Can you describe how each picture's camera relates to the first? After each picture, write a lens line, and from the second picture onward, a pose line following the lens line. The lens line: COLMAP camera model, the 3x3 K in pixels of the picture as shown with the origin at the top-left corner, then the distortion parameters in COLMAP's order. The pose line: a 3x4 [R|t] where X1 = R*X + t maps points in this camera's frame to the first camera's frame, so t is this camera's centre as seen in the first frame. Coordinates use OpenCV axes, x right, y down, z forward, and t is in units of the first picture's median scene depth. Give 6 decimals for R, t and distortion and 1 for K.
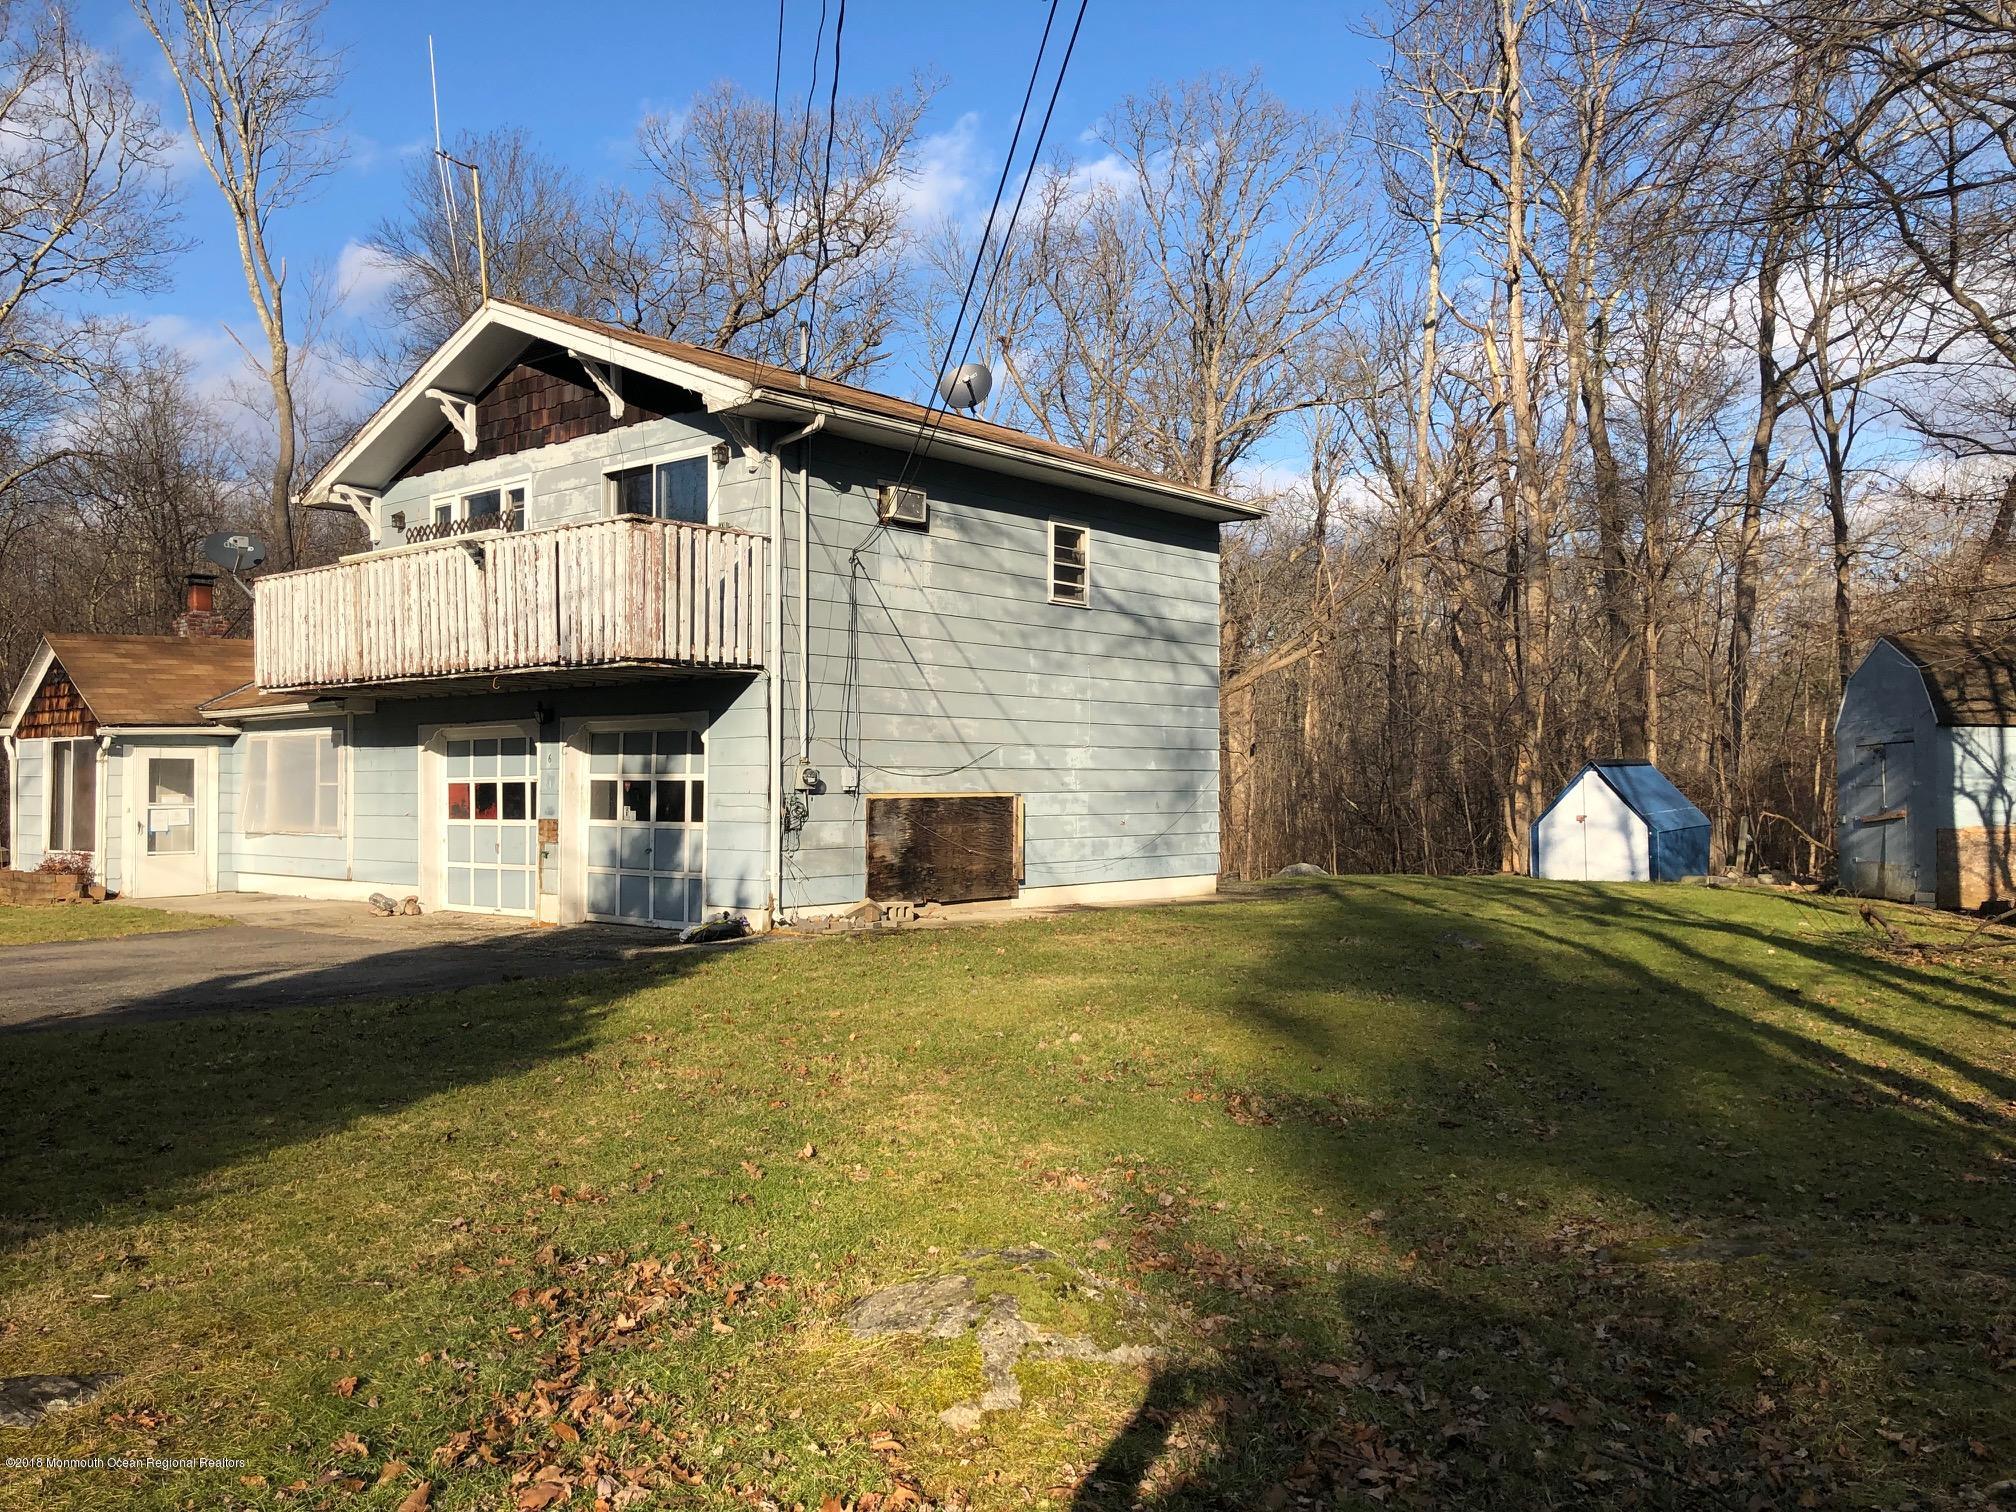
lens RADIAL K [[1628.2, 0, 1009.0], [0, 1628.2, 768.2], [0, 0, 1]] dist [0.028438, -0.015217]
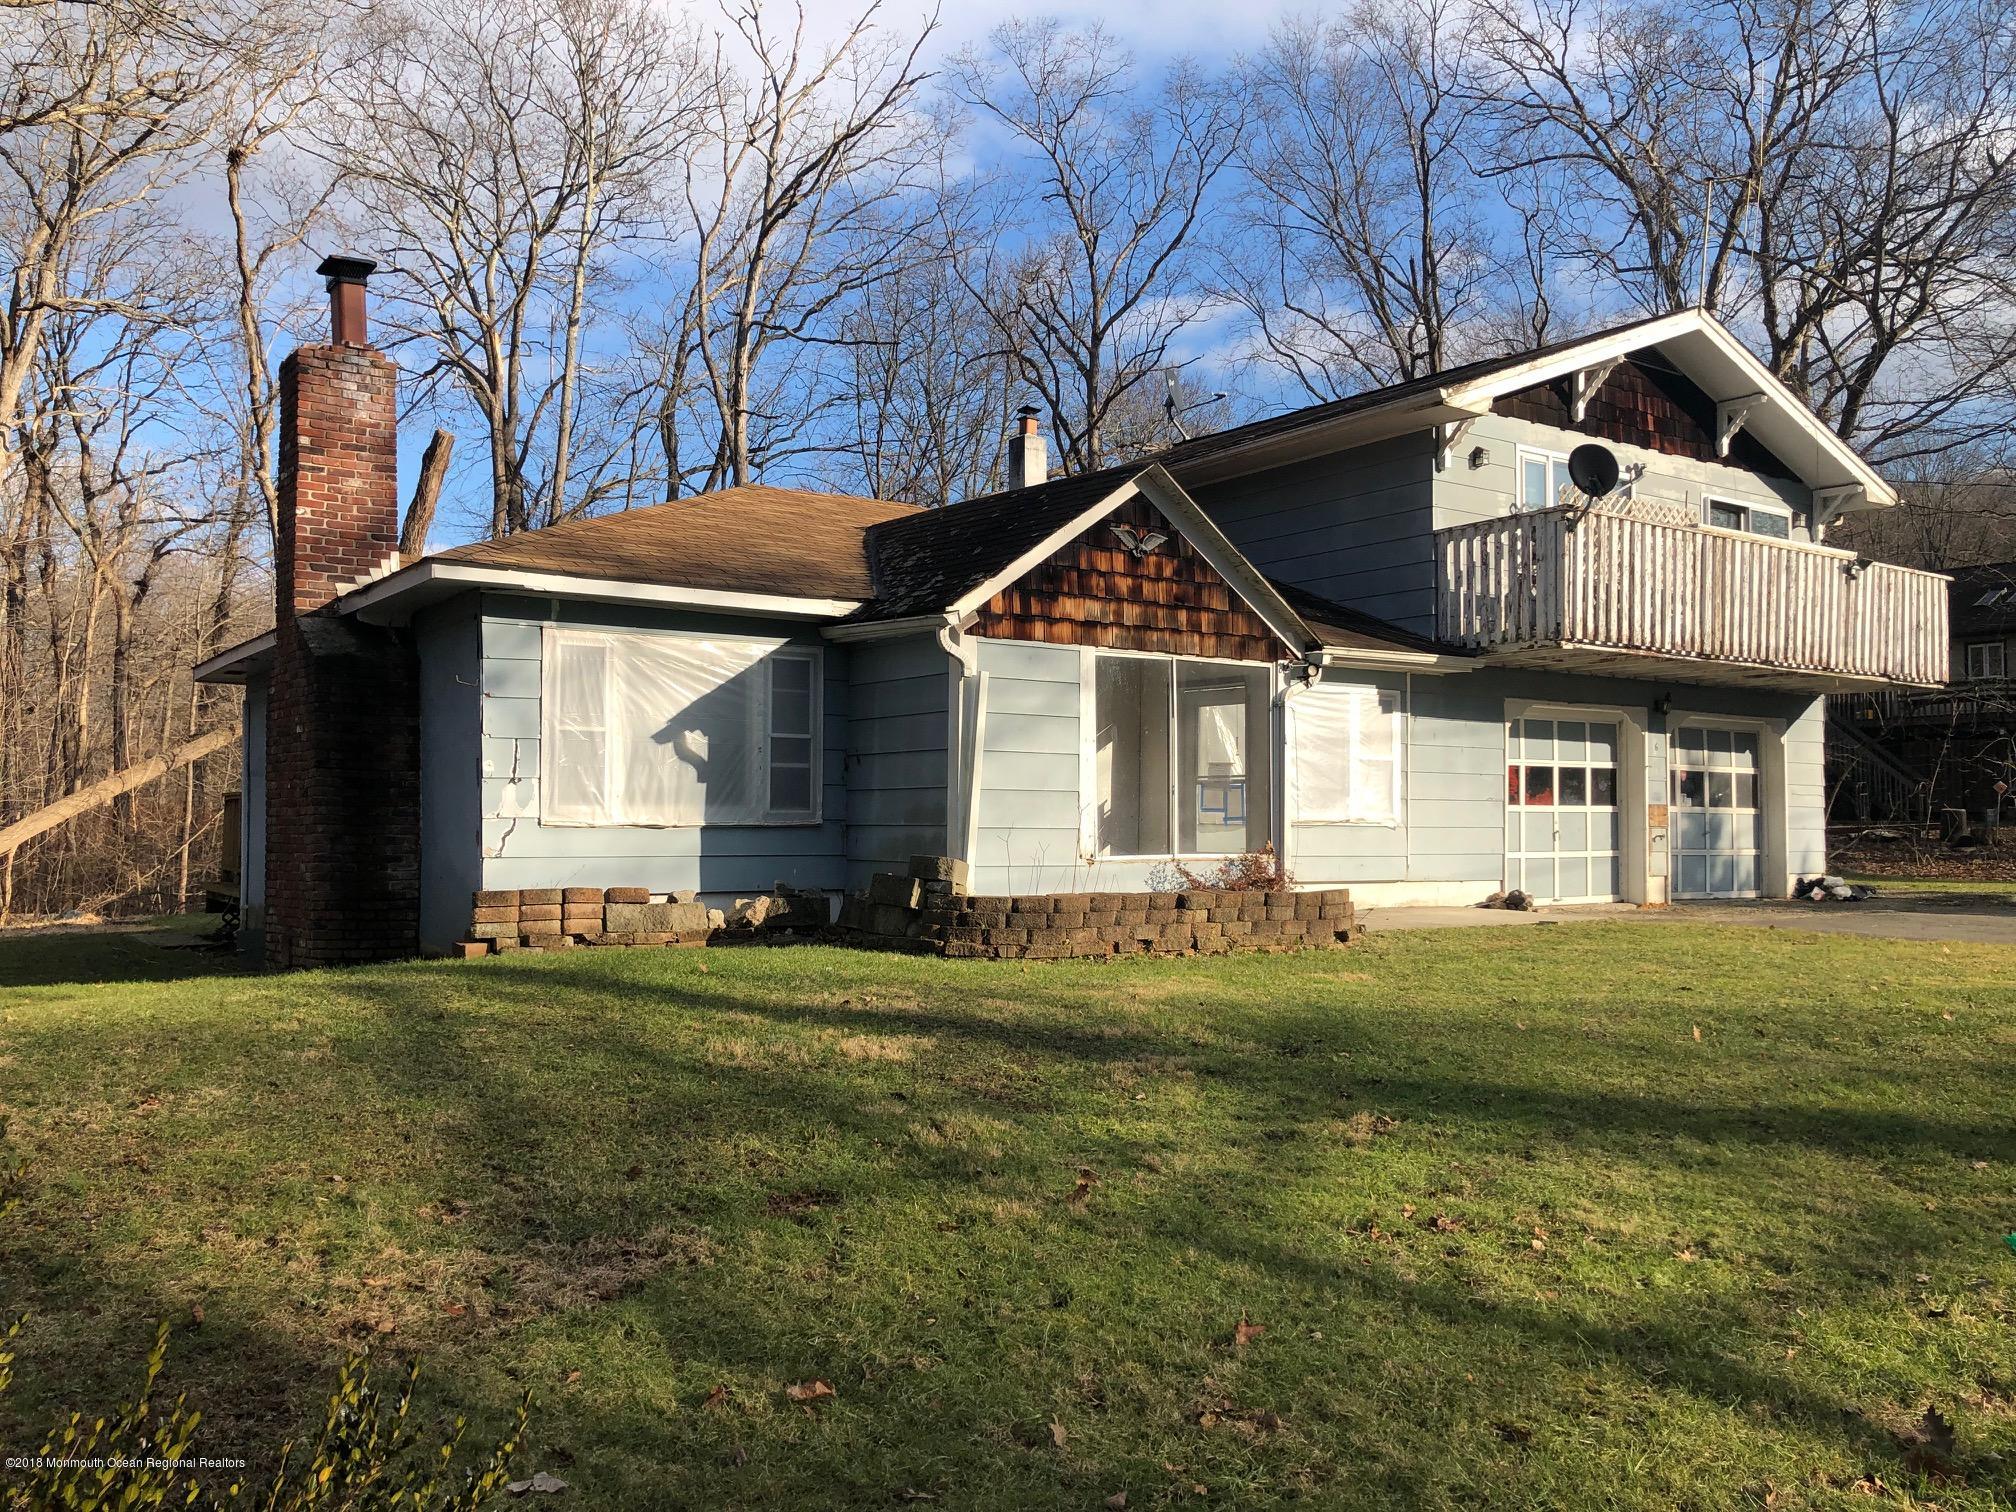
lens RADIAL K [[1628.2, 0, 1008.3], [0, 1628.2, 760.8], [0, 0, 1]] dist [0.028438, -0.015217]
pose [[0.225954, 0.025653, 0.973800, -1.404077], [-0.030991, 0.999336, -0.019135, 0.035937], [-0.973645, -0.025855, 0.226599, 1.167997]]
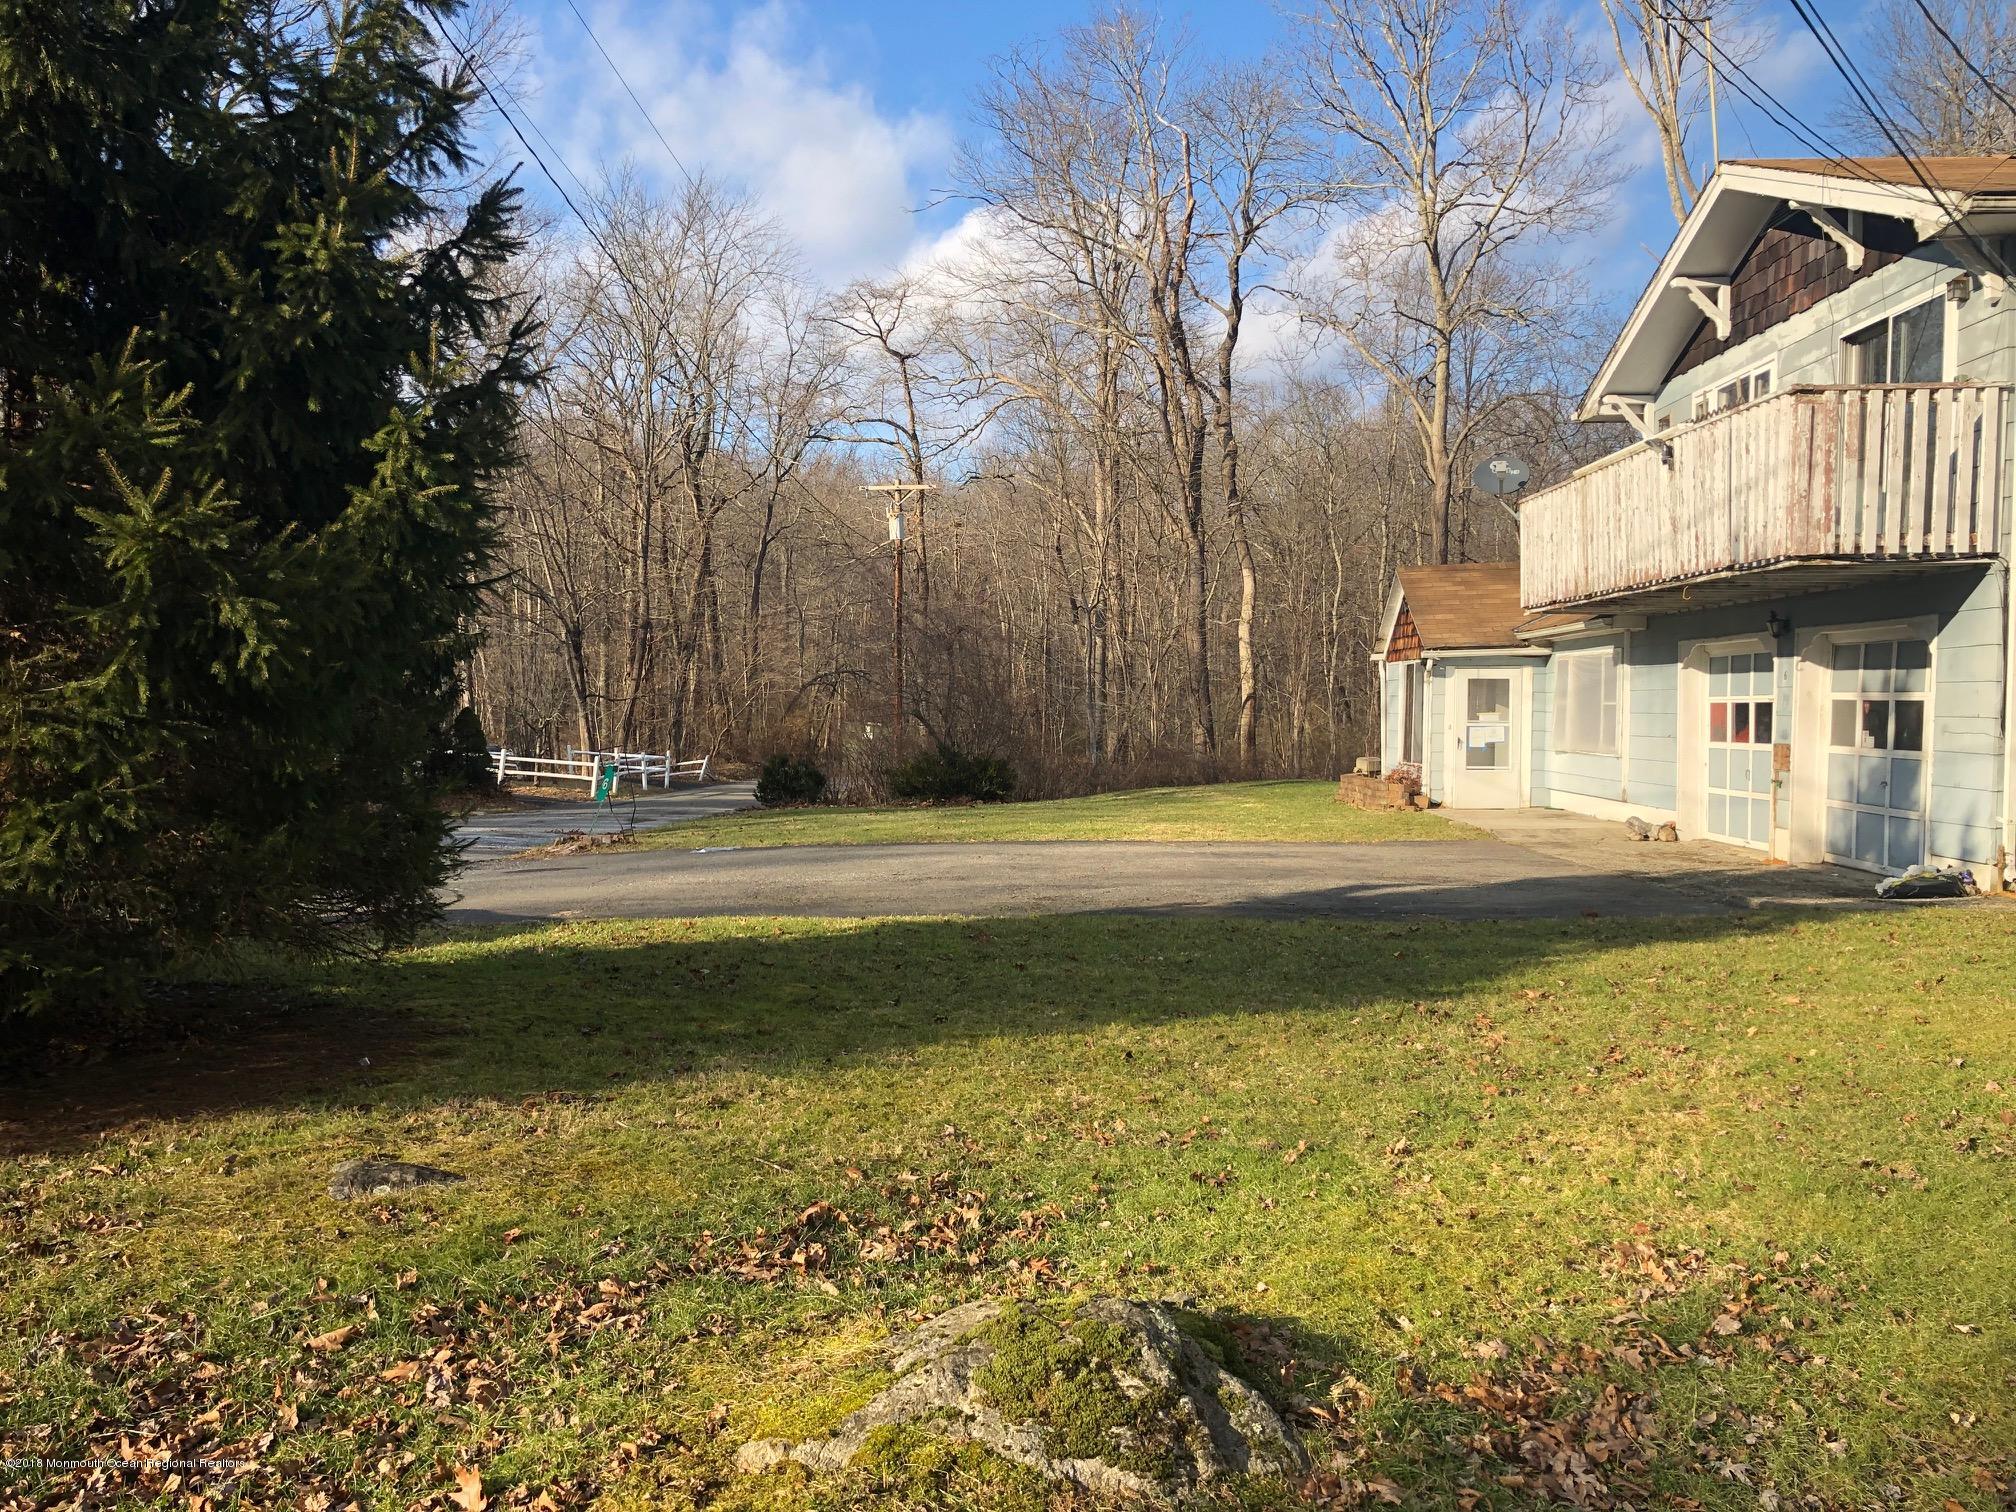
lens RADIAL K [[1628.2, 0, 1008.4], [0, 1628.2, 756.7], [0, 0, 1]] dist [0.028438, -0.015217]
pose [[0.628825, 0.028050, -0.777040, 0.143252], [0.005833, 0.999151, 0.040788, -0.000403], [0.777525, -0.030181, 0.628128, 0.116146]]
